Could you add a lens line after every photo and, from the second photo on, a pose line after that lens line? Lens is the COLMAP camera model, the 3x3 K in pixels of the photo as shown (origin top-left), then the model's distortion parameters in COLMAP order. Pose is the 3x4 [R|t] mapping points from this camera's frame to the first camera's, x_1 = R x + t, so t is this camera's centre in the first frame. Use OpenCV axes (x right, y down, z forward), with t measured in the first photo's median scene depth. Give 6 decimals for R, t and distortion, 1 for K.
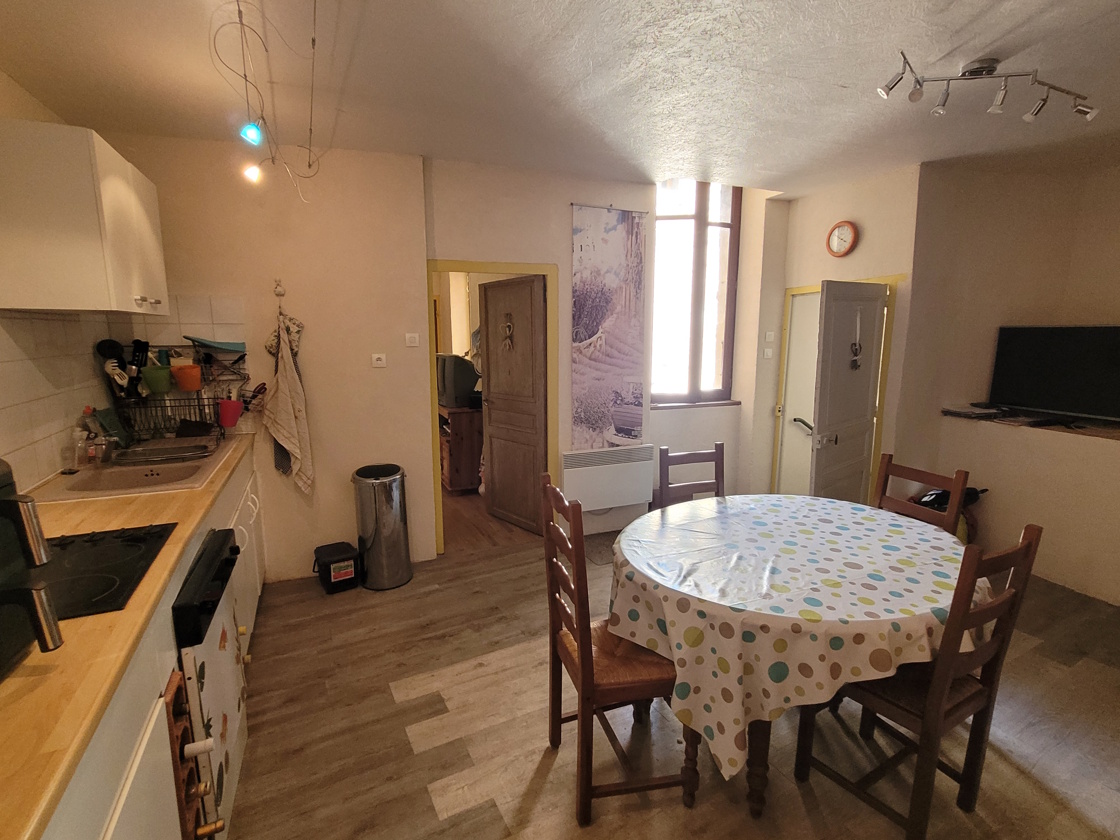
lens RADIAL K [[530.3, 0, 560.7], [0, 530.3, 426.0], [0, 0, 1]] dist [0.001664, 0.000061]
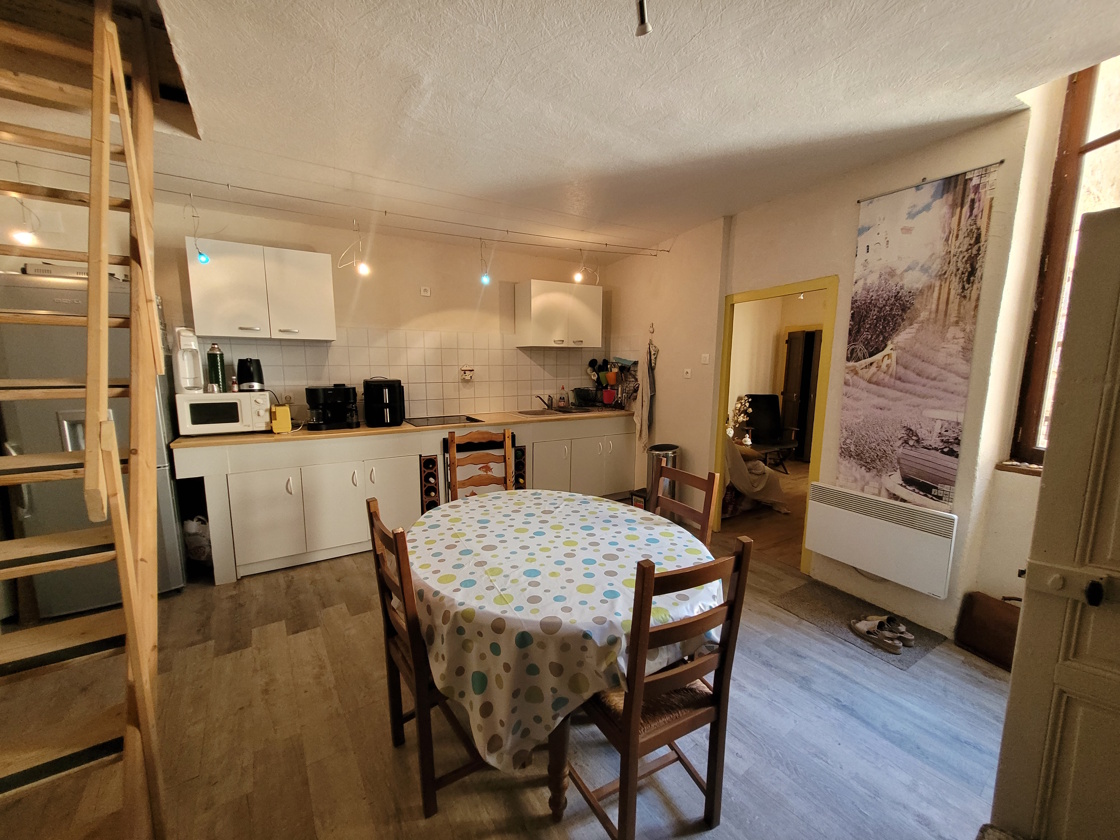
lens RADIAL K [[439.3, 0, 561.7], [0, 439.3, 424.2], [0, 0, 1]] dist [0.001800, 0.000105]
pose [[0.117970, 0.138665, -0.983288, 0.676782], [-0.170291, 0.978359, 0.117539, -0.061798], [0.978307, 0.153579, 0.139030, 0.454812]]
